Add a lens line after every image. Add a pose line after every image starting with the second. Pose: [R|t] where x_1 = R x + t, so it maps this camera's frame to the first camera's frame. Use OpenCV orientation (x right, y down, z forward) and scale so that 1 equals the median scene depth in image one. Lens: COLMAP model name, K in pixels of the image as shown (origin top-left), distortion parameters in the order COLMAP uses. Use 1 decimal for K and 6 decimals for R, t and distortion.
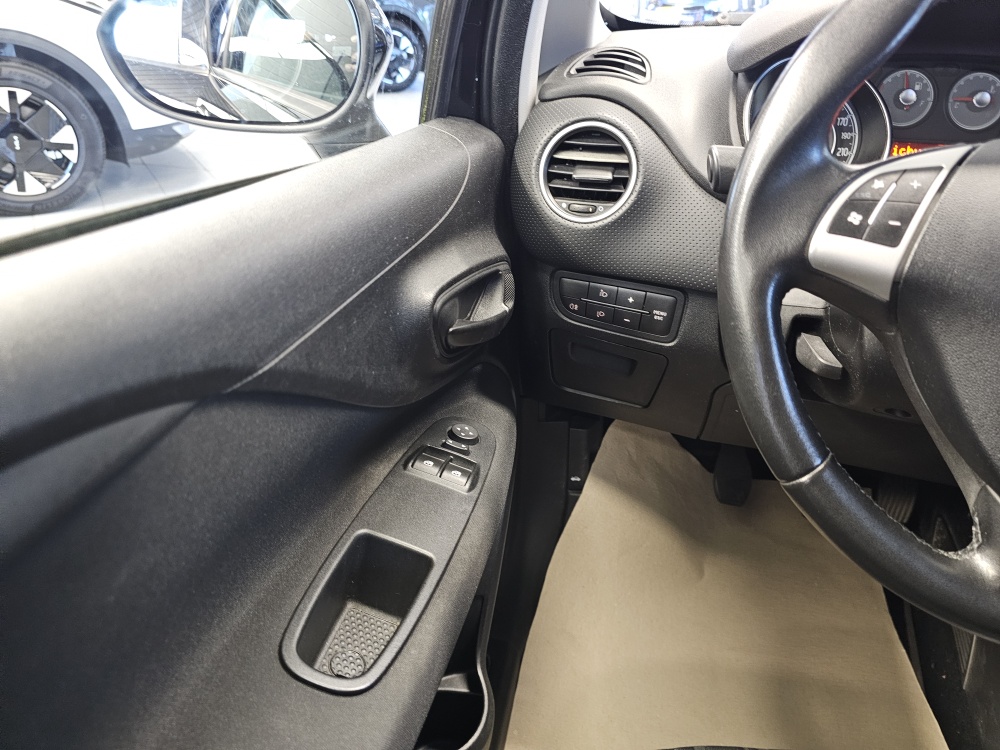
lens RADIAL K [[686.5, 0, 503.9], [0, 686.5, 373.4], [0, 0, 1]] dist [0.052644, -0.054509]
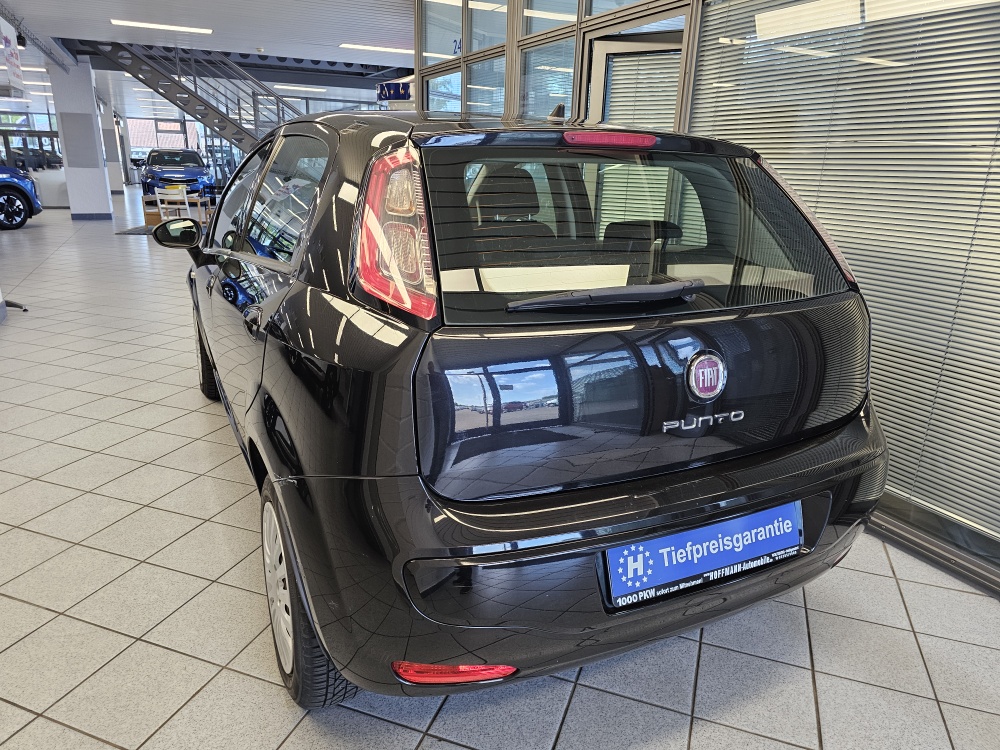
lens RADIAL K [[677.4, 0, 500.0], [0, 677.4, 375.0], [0, 0, 1]] dist [0.052770, -0.056863]
pose [[0.785710, -0.190057, 0.588675, -1.715147], [0.299170, 0.949687, -0.092693, 1.788328], [-0.541440, 0.248944, 0.803038, -4.306287]]
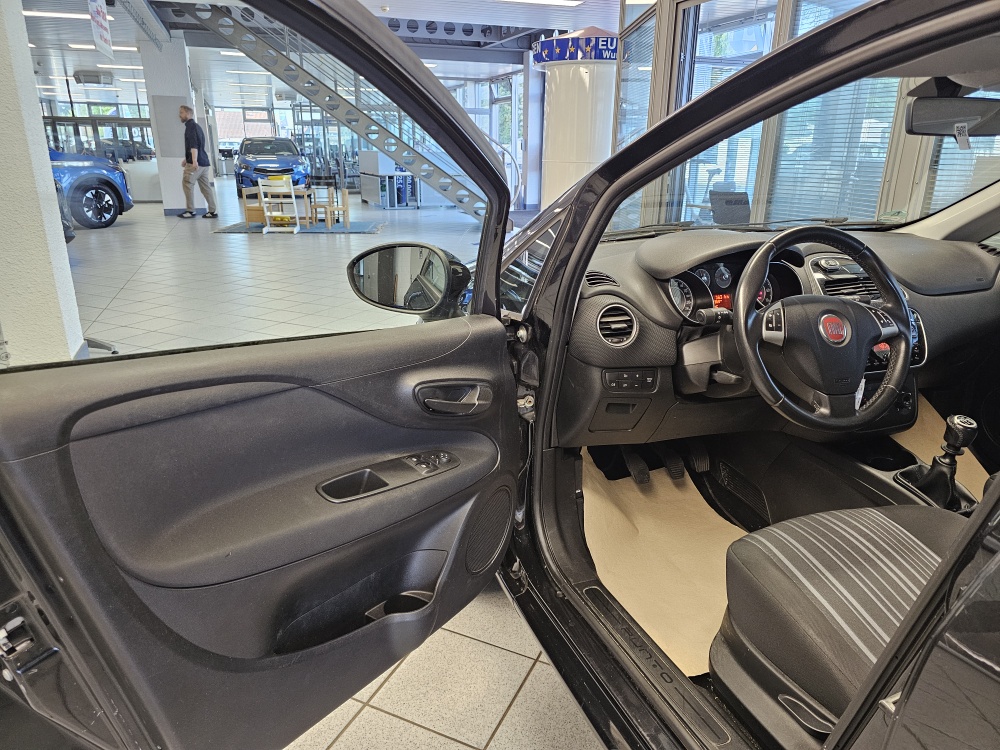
lens RADIAL K [[677.4, 0, 500.0], [0, 677.4, 375.0], [0, 0, 1]] dist [0.052770, -0.056863]
pose [[0.840195, -0.190788, 0.507614, -1.382888], [0.279035, 0.954740, -0.103012, -0.008226], [-0.464985, 0.228192, 0.855404, -0.716635]]
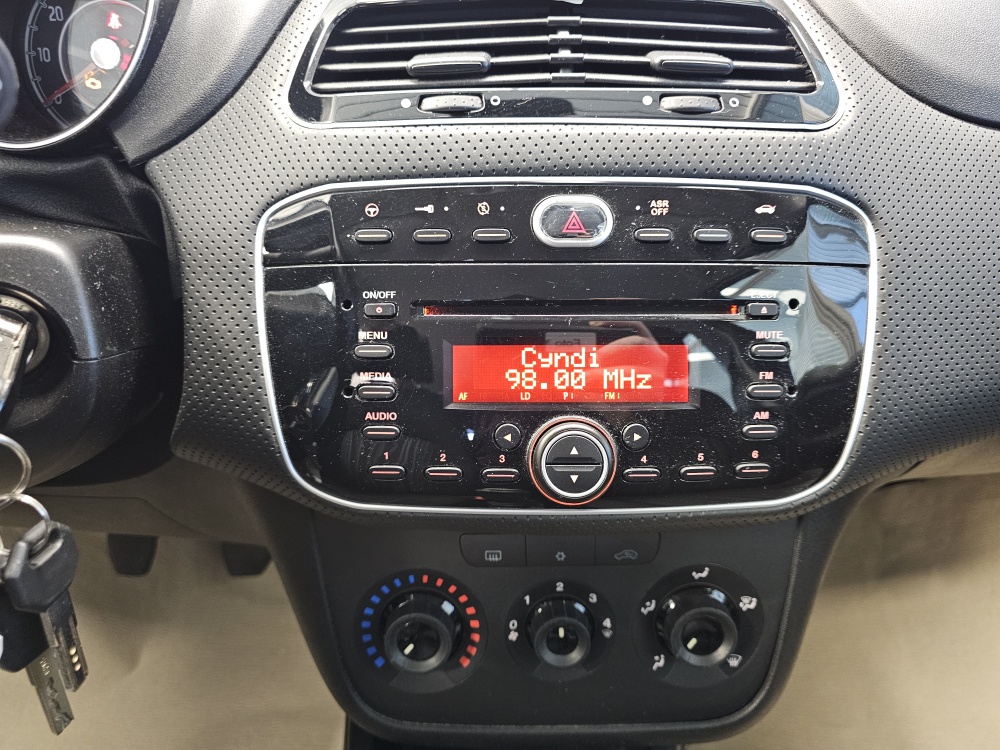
lens RADIAL K [[699.8, 0, 497.9], [0, 699.8, 366.3], [0, 0, 1]] dist [0.041011, -0.074756]
pose [[0.978625, -0.124720, 0.163519, 0.995619], [0.123876, 0.992178, 0.015389, 0.005662], [-0.164159, 0.005196, 0.986420, 0.291612]]
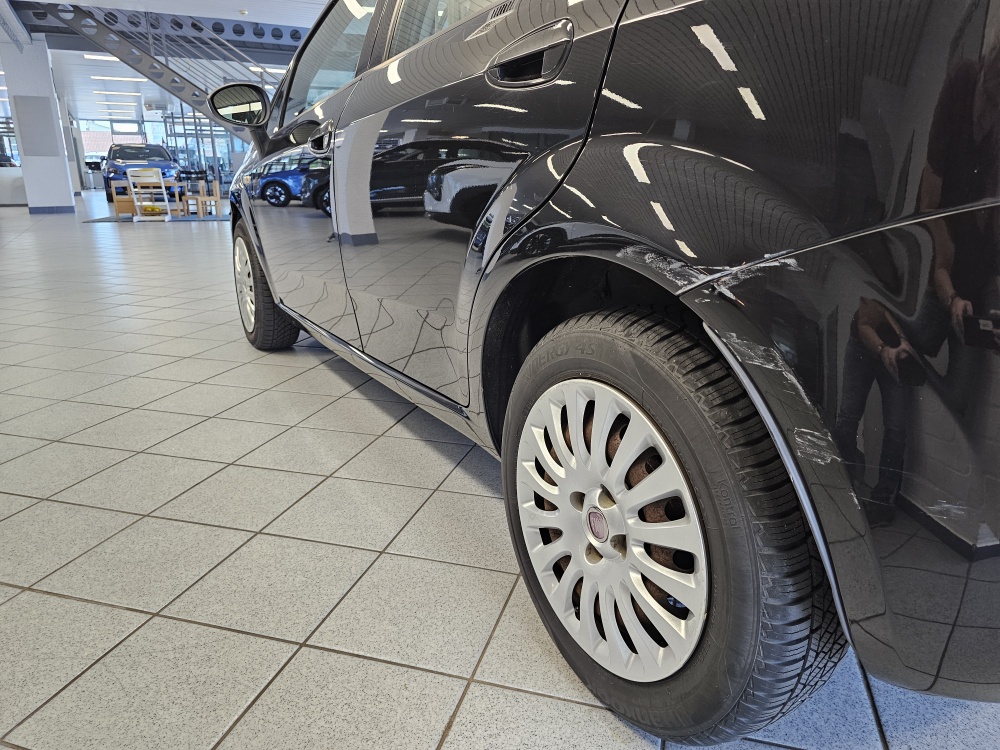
lens RADIAL K [[686.5, 0, 503.9], [0, 686.5, 373.4], [0, 0, 1]] dist [0.052644, -0.054509]
pose [[0.747445, -0.214057, 0.628892, -2.026882], [0.344281, 0.934434, -0.091128, 1.821459], [-0.568151, 0.284629, 0.772134, -2.471940]]
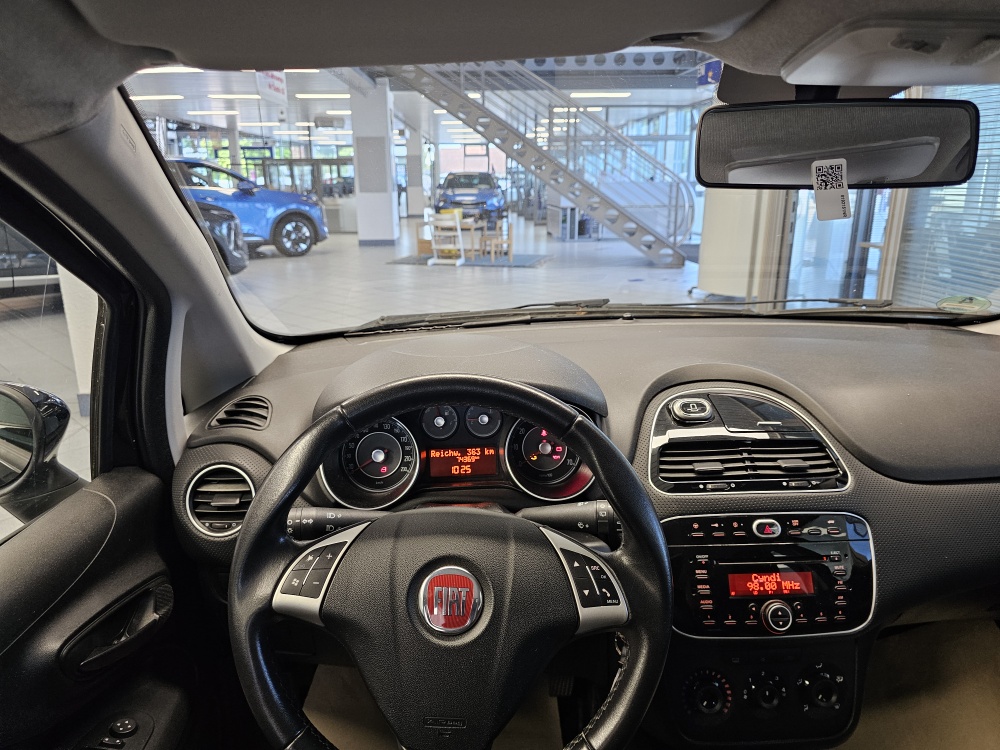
lens RADIAL K [[679.0, 0, 494.3], [0, 679.0, 363.8], [0, 0, 1]] dist [0.054676, -0.066336]
pose [[0.969173, -0.099791, 0.225265, 0.368176], [0.151258, 0.962712, -0.224292, -0.163082], [-0.194483, 0.251451, 0.948129, -0.472992]]
